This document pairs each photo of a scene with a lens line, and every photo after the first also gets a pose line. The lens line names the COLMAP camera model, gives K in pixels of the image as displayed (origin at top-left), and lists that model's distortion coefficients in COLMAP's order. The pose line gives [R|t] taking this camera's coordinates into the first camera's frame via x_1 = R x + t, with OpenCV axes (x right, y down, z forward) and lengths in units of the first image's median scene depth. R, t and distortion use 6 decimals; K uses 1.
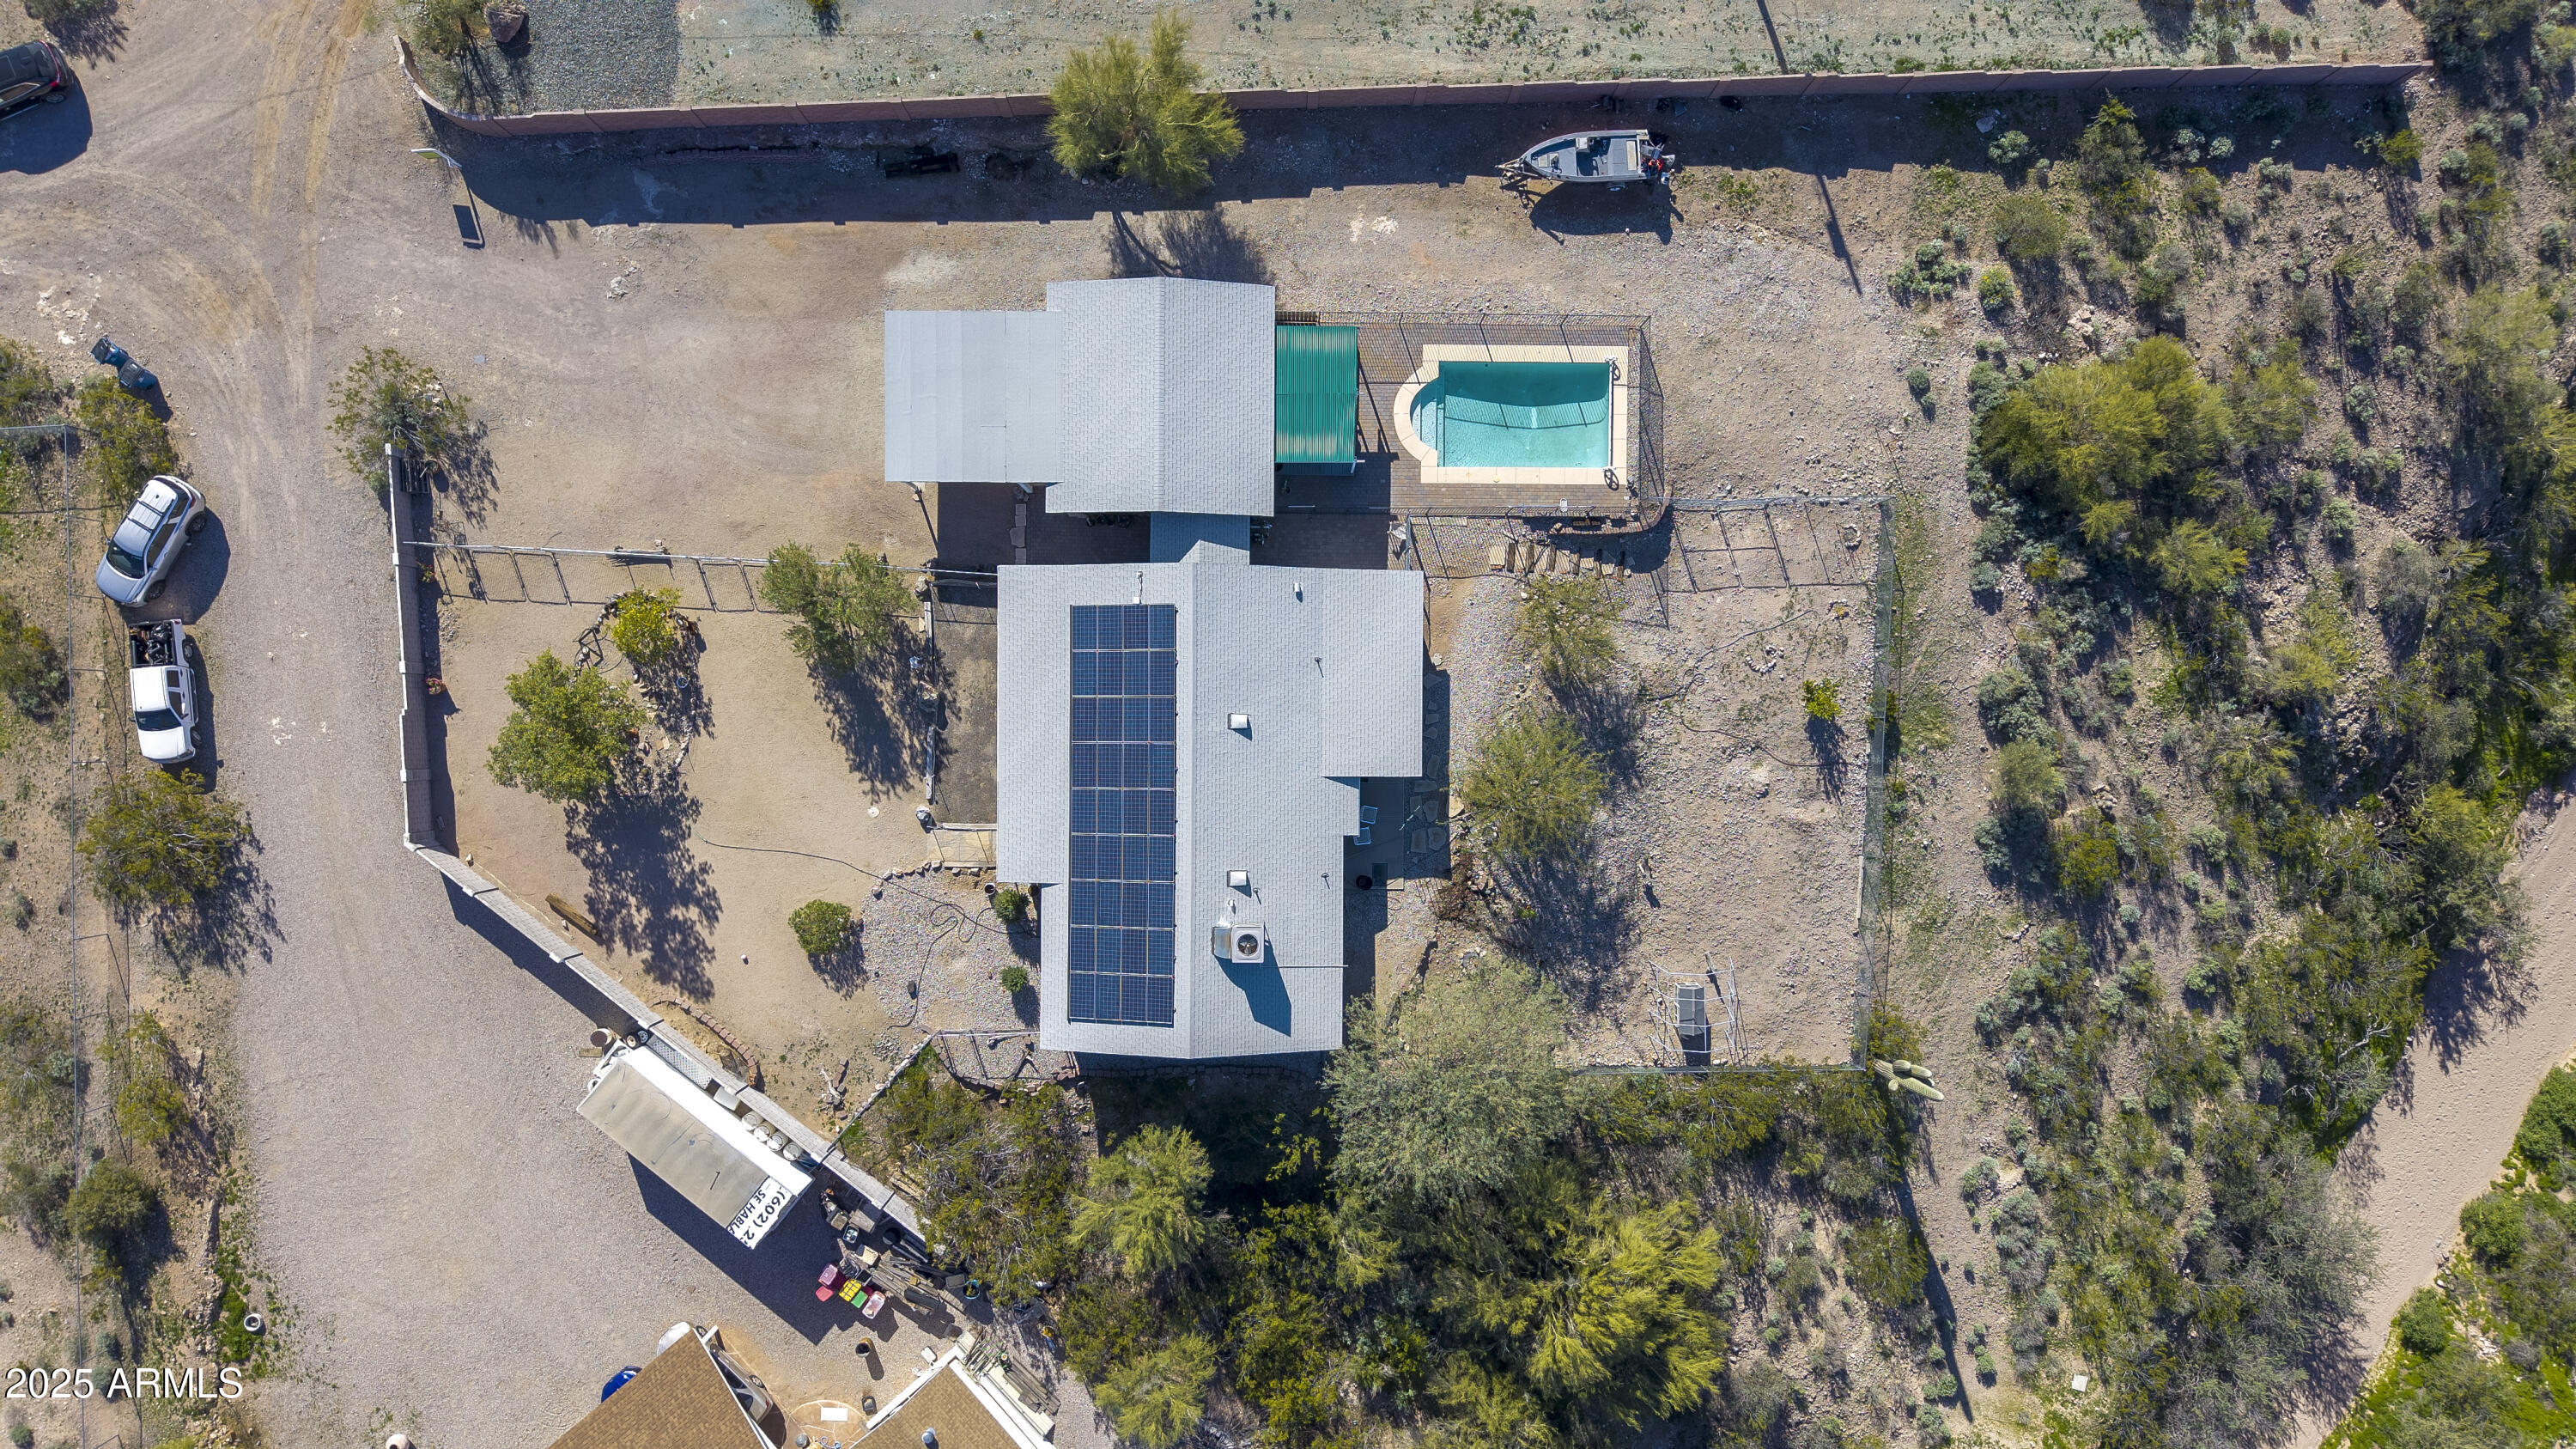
lens RADIAL K [[1726.4, 0, 1282.7], [0, 1726.4, 720.2], [0, 0, 1]] dist [0.024281, -0.022098]
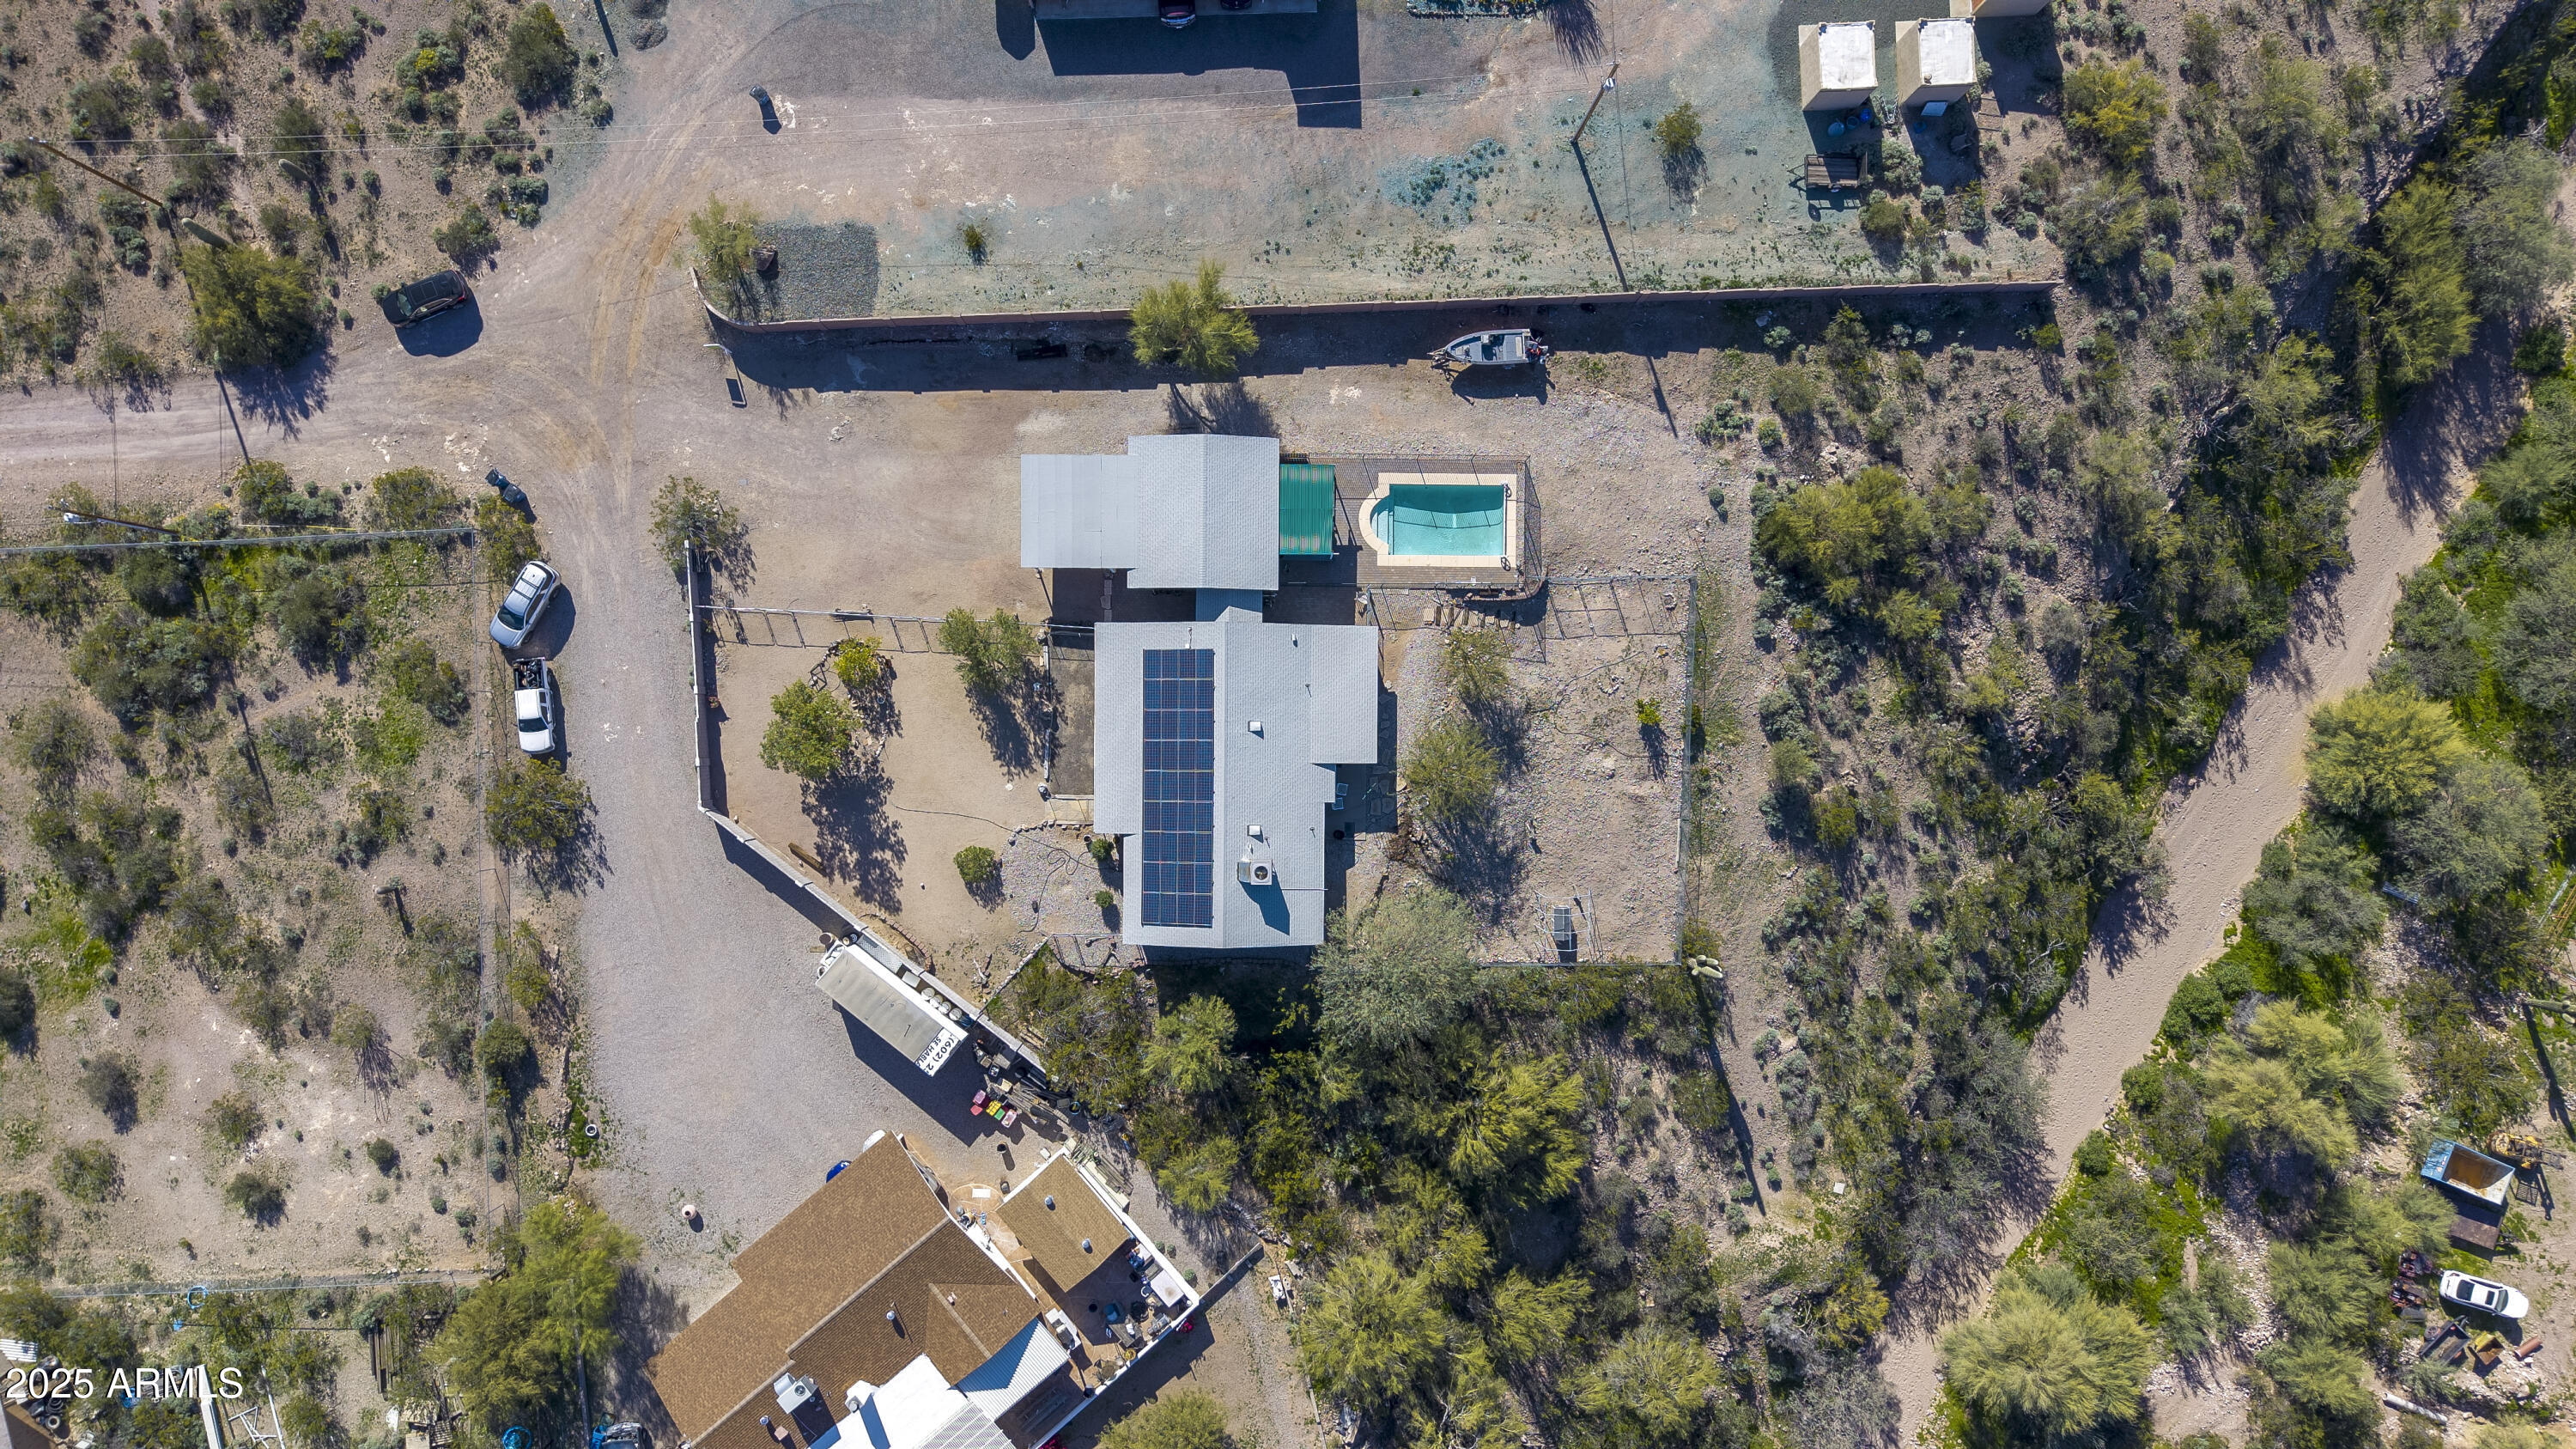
lens RADIAL K [[1726.4, 0, 1299.8], [0, 1726.4, 721.2], [0, 0, 1]] dist [0.024281, -0.022098]
pose [[0.999964, 0.000686, 0.008482, 0.000795], [-0.000657, 0.999994, -0.003446, 0.001199], [-0.008484, 0.003440, 0.999958, -0.484595]]
